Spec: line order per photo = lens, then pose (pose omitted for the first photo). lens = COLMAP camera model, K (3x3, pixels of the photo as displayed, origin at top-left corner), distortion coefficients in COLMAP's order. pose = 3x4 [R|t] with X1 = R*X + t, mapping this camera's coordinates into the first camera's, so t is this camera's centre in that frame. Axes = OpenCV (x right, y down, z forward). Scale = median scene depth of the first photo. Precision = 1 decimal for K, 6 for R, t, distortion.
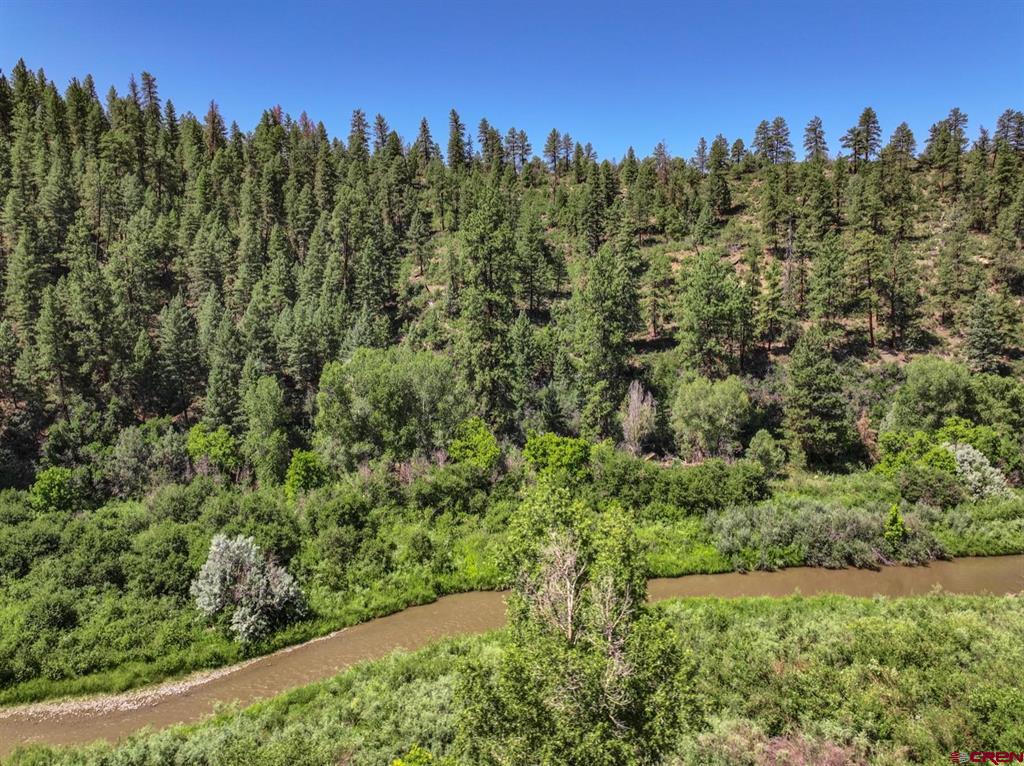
lens RADIAL K [[718.7, 0, 517.0], [0, 718.7, 384.0], [0, 0, 1]] dist [-0.002559, 0.019365]
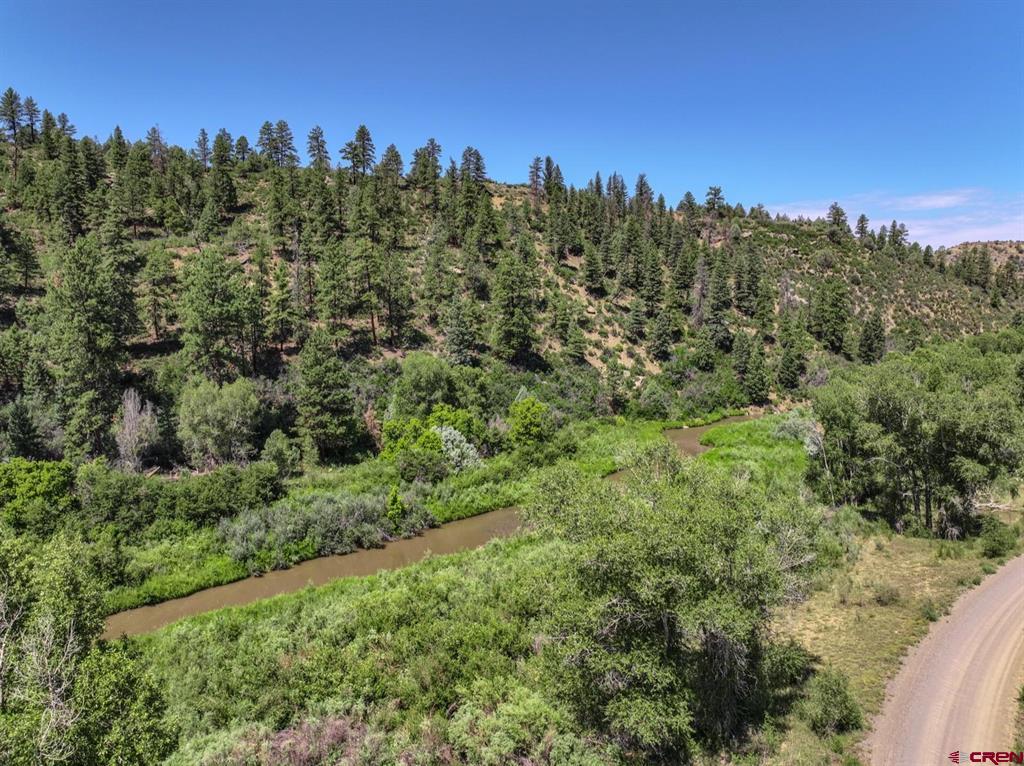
lens RADIAL K [[718.7, 0, 516.2], [0, 718.7, 382.8], [0, 0, 1]] dist [-0.002559, 0.019365]
pose [[0.802691, -0.053453, 0.593995, 0.014698], [0.054391, 0.998386, 0.016344, -0.000514], [-0.593910, 0.019189, 0.804302, -0.009550]]
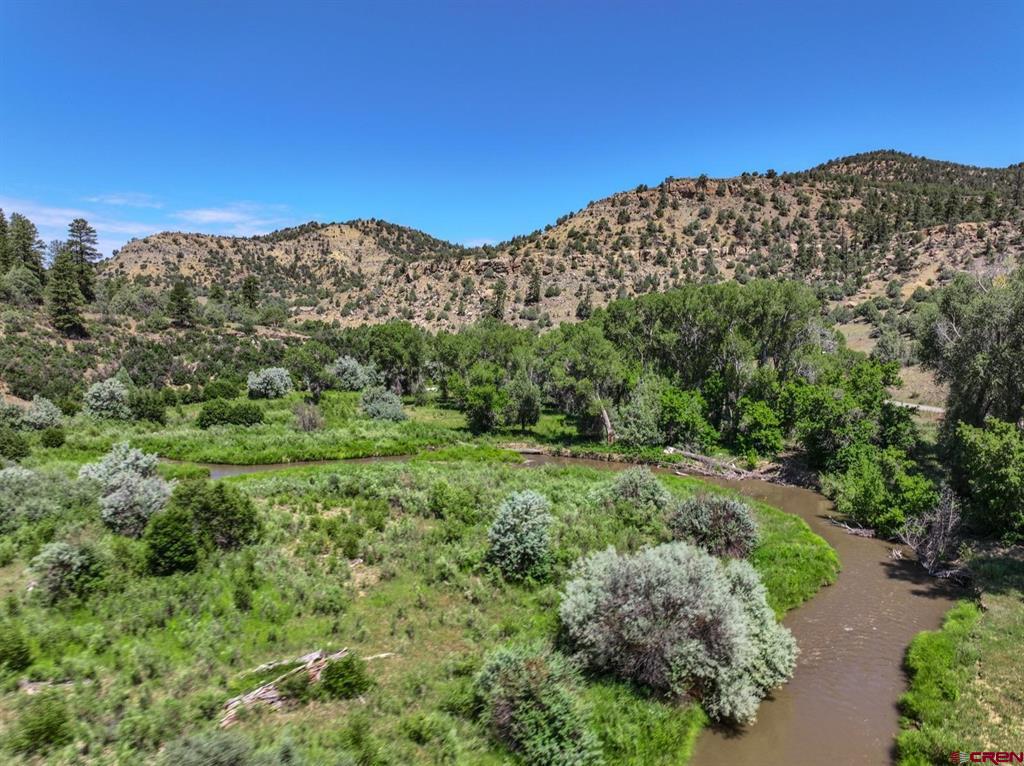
lens RADIAL K [[718.7, 0, 516.3], [0, 718.7, 379.9], [0, 0, 1]] dist [-0.002559, 0.019365]
pose [[0.016669, -0.080128, 0.996645, 1.889775], [0.092359, 0.992645, 0.078262, 0.067809], [-0.995586, 0.090744, 0.023947, -0.061269]]
